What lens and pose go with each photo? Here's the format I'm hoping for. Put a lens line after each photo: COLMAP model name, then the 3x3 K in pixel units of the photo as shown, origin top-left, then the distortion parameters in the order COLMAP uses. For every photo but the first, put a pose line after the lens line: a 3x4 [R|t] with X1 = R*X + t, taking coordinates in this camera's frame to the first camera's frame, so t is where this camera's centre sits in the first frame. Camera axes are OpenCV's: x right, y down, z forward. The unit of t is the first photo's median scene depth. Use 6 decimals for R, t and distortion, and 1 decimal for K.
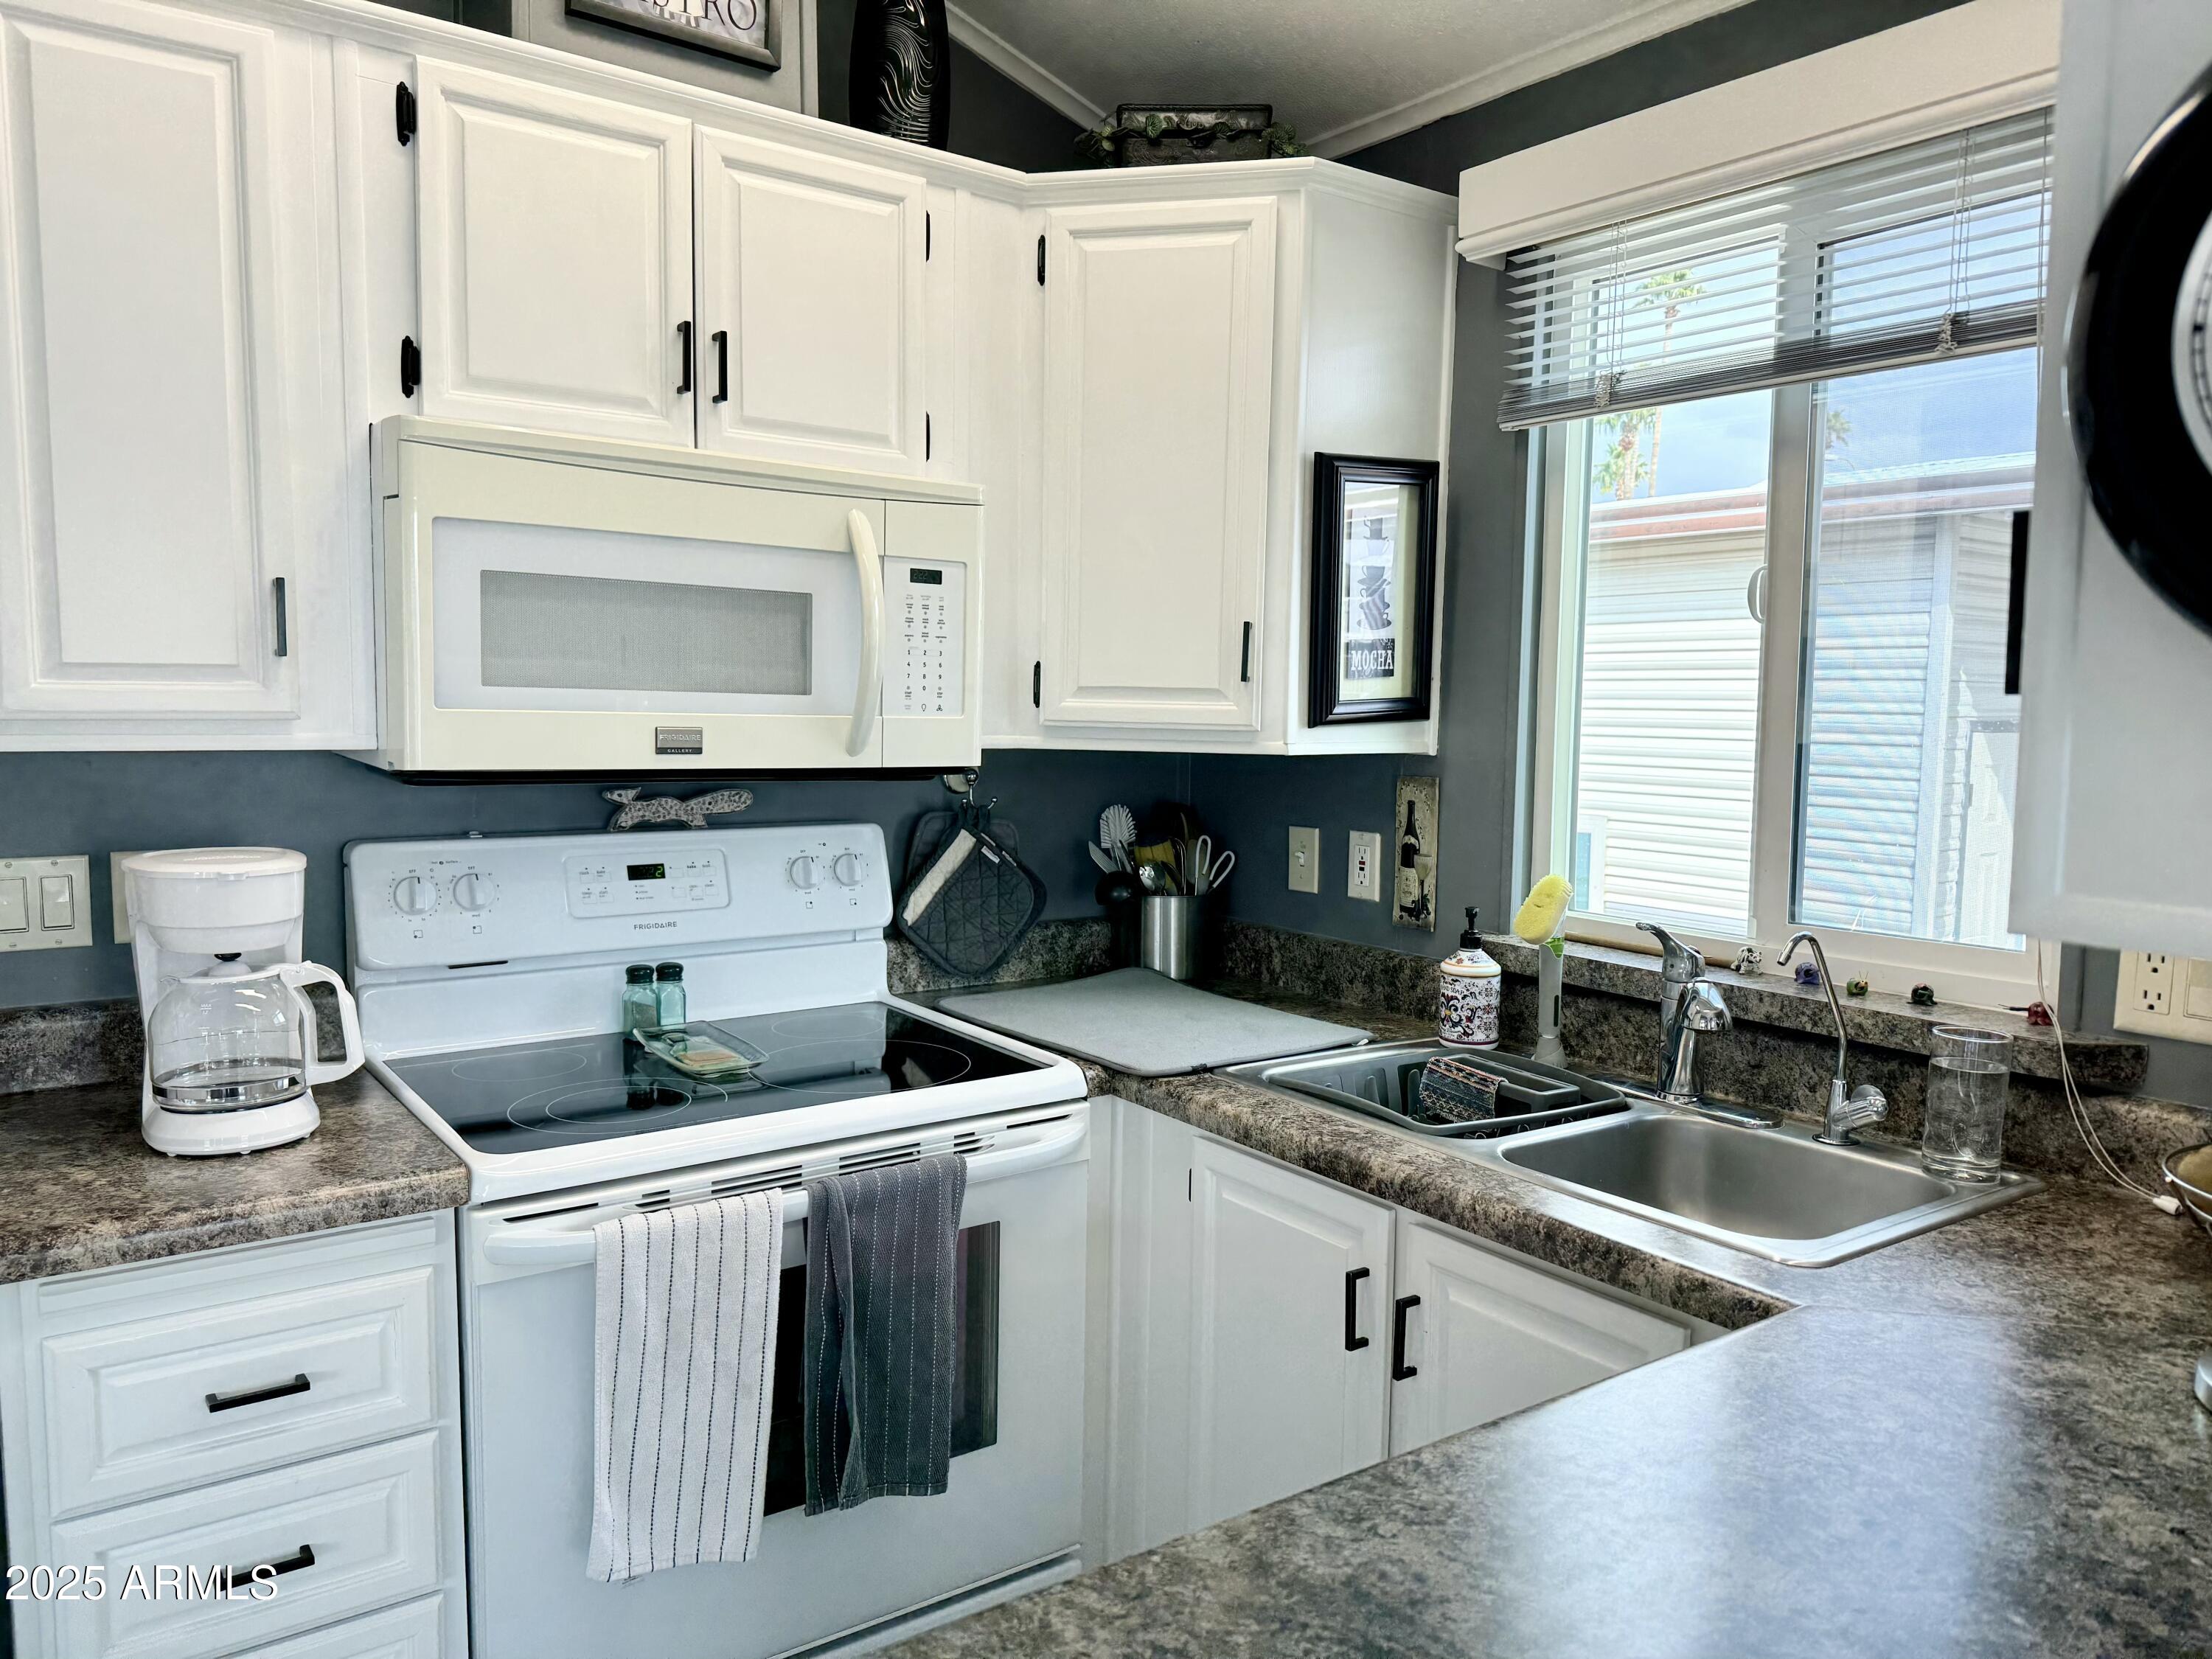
lens RADIAL K [[1540.1, 0, 1101.4], [0, 1540.1, 847.3], [0, 0, 1]] dist [0.042408, -0.068113]
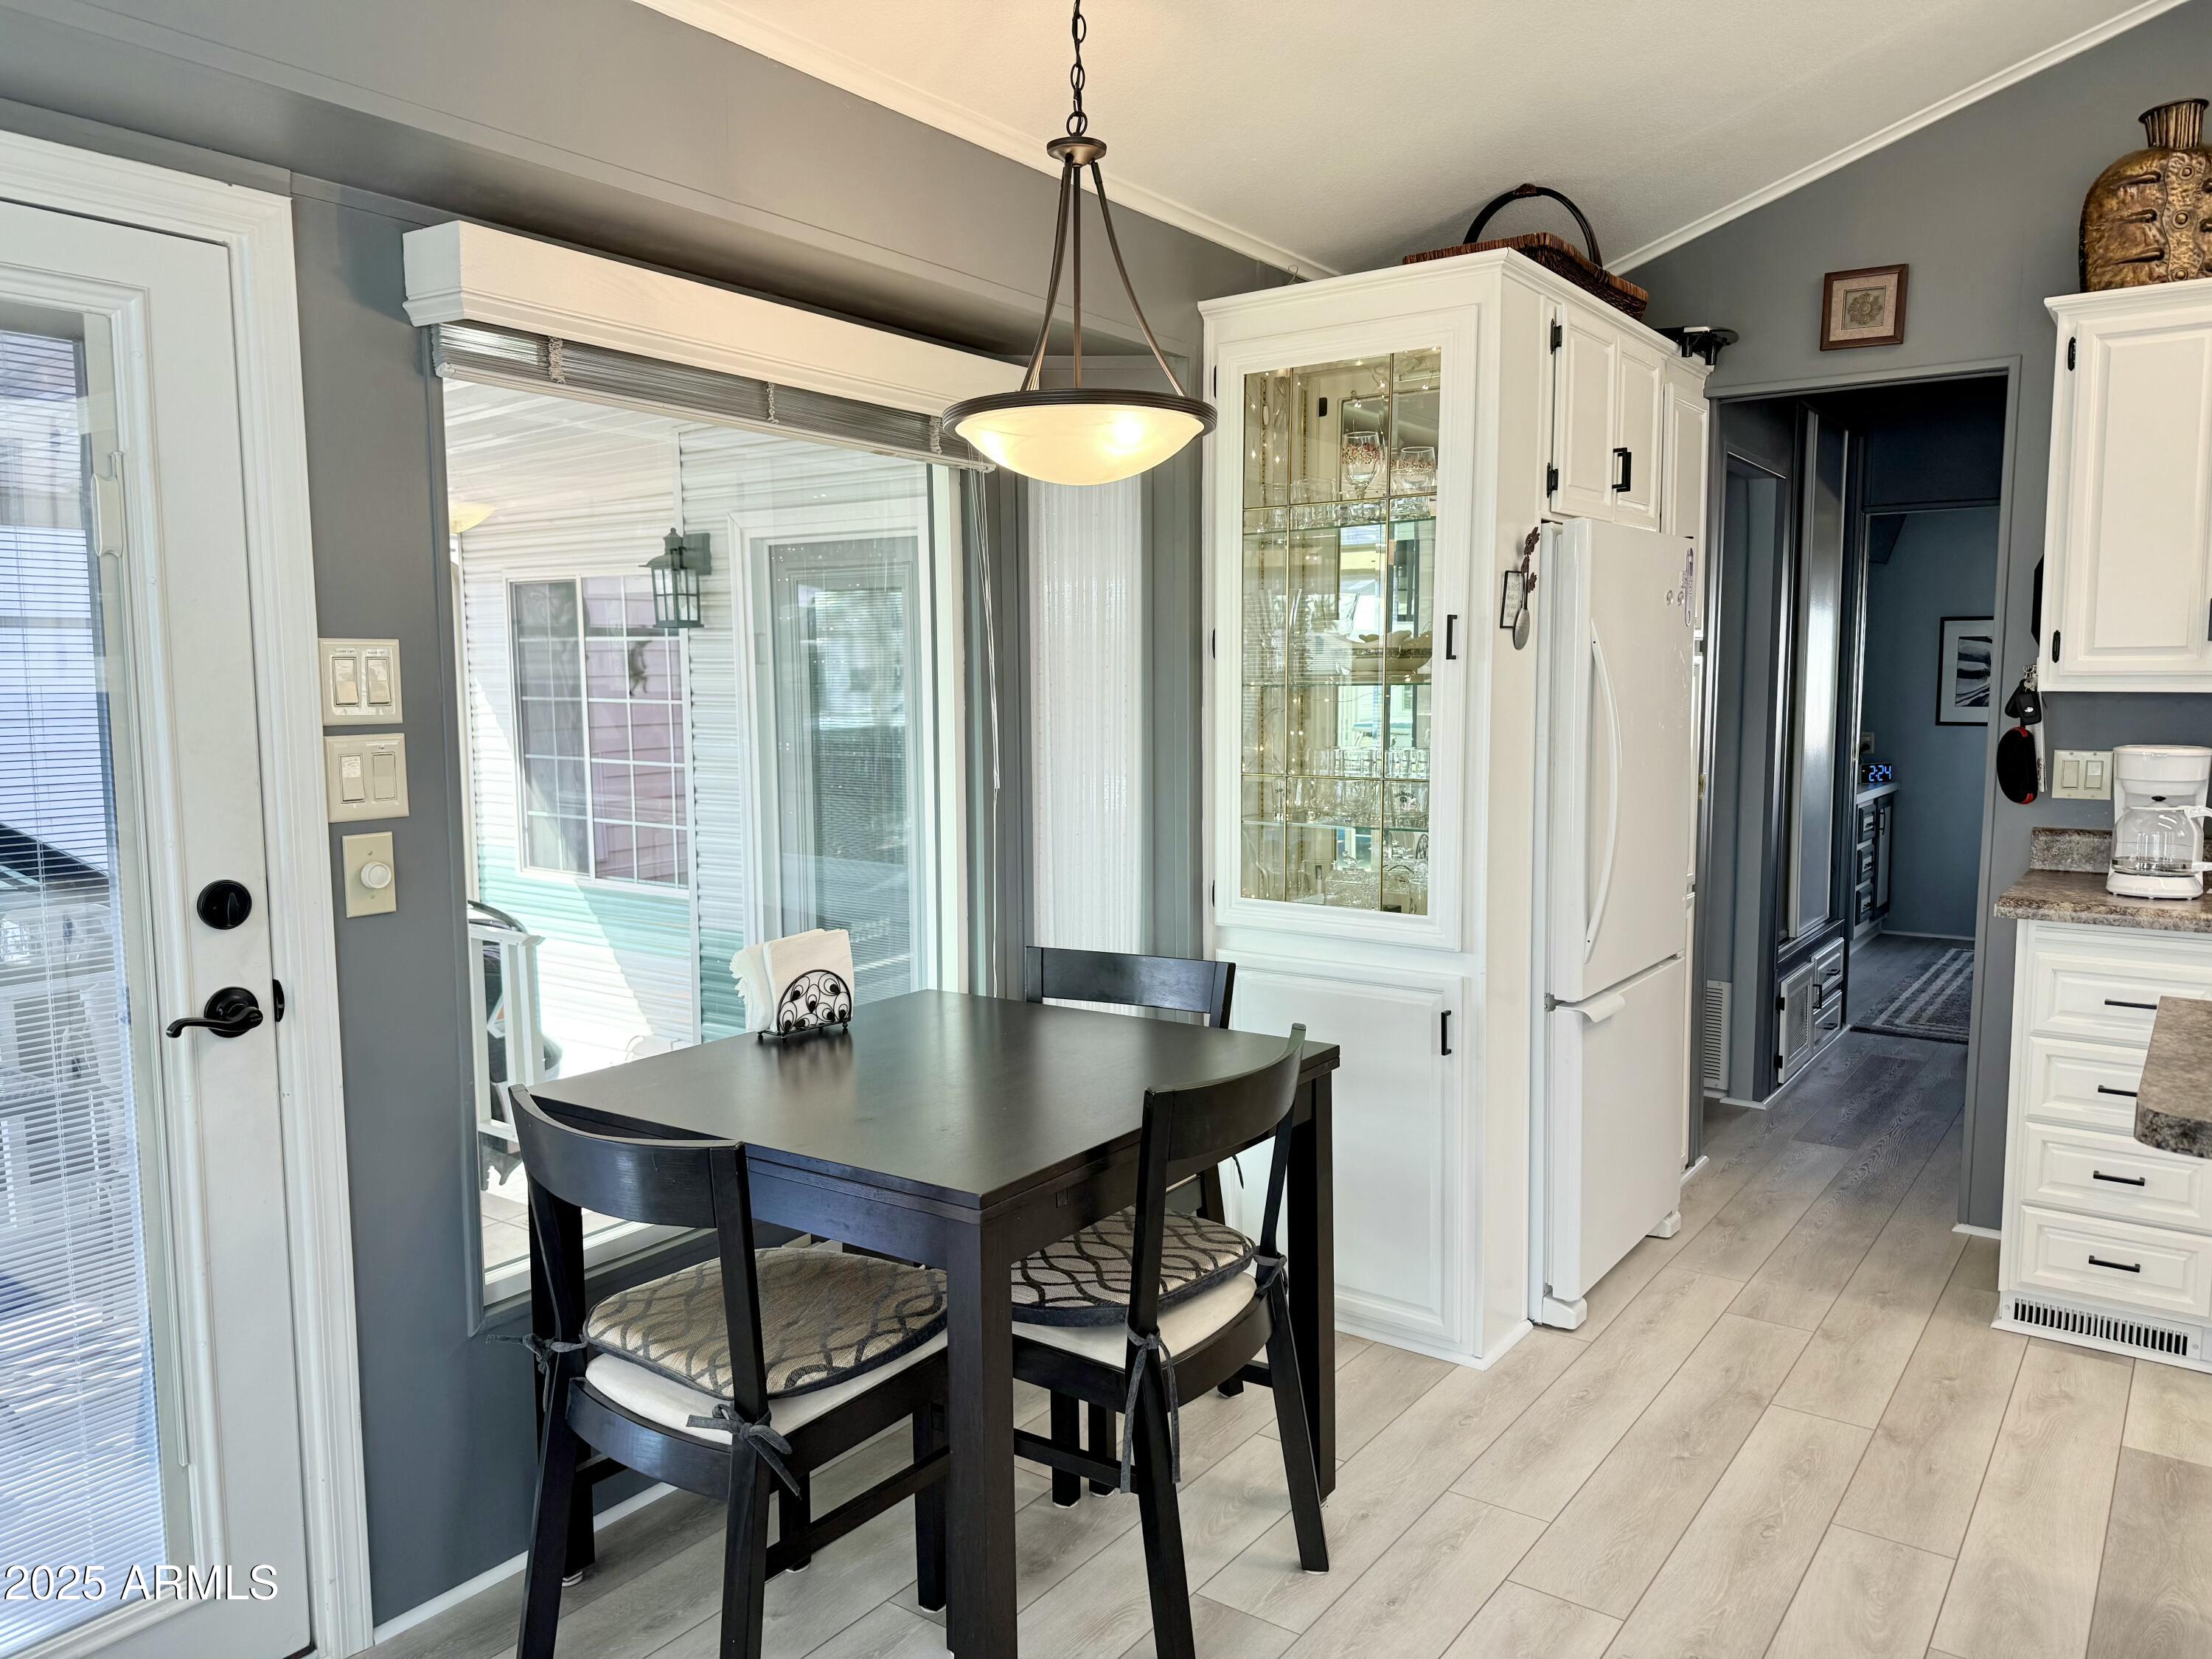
lens RADIAL K [[1540.1, 0, 1101.4], [0, 1540.1, 847.3], [0, 0, 1]] dist [0.042408, -0.068113]
pose [[0.302922, 0.081172, -0.949552, 0.881752], [-0.085013, 0.994696, 0.057910, 0.134305], [0.949216, 0.063182, 0.308216, -0.844538]]
